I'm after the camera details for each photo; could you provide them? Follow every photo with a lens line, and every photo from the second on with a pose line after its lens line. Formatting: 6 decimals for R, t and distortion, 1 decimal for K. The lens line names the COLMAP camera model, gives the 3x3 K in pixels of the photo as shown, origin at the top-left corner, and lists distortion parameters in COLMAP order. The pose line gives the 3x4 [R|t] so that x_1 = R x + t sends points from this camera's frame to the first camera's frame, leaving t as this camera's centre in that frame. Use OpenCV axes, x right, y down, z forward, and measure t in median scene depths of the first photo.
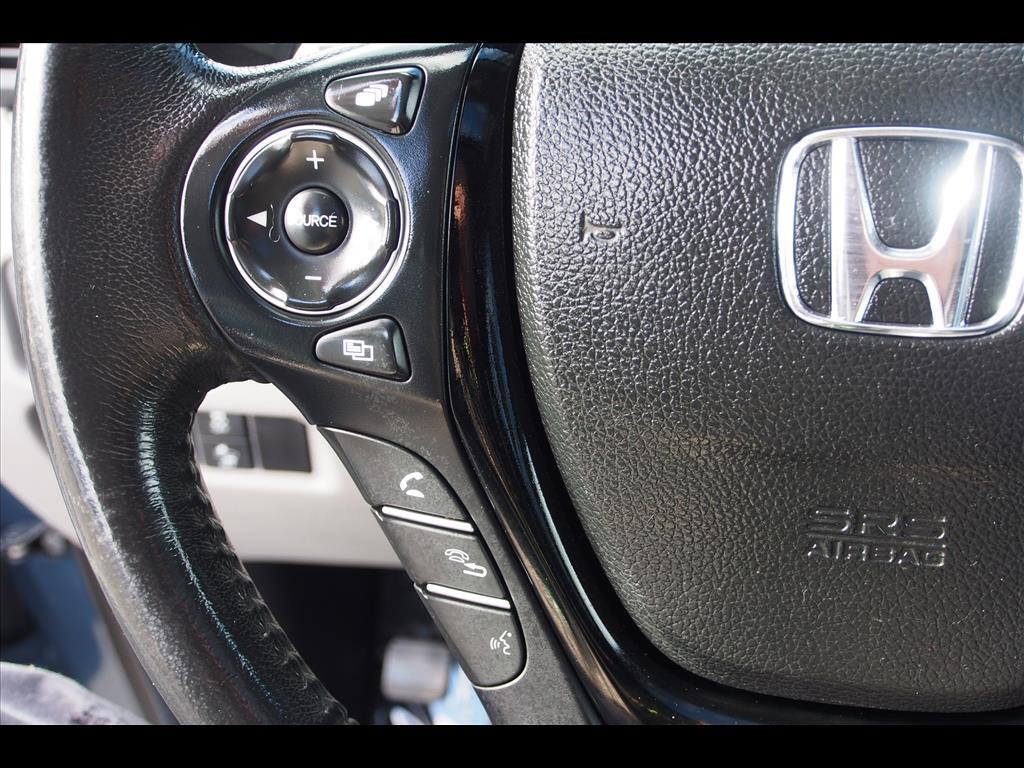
lens RADIAL K [[1268.4, 0, 506.6], [0, 1268.4, 376.8], [0, 0, 1]] dist [-0.012137, 0.000000]
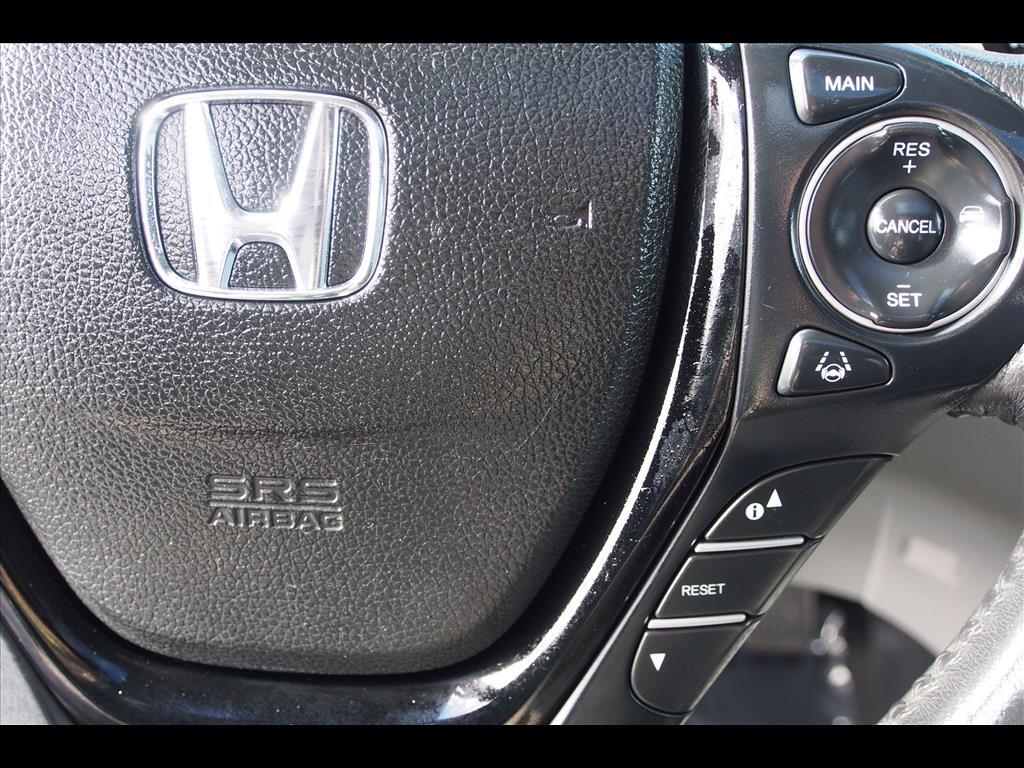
lens RADIAL K [[1268.4, 0, 513.2], [0, 1268.4, 385.9], [0, 0, 1]] dist [-0.012137, 0.000000]
pose [[0.997970, -0.038334, 0.050858, 0.436391], [0.037086, 0.998993, 0.025266, 0.015973], [-0.051775, -0.023328, 0.998386, -0.004542]]
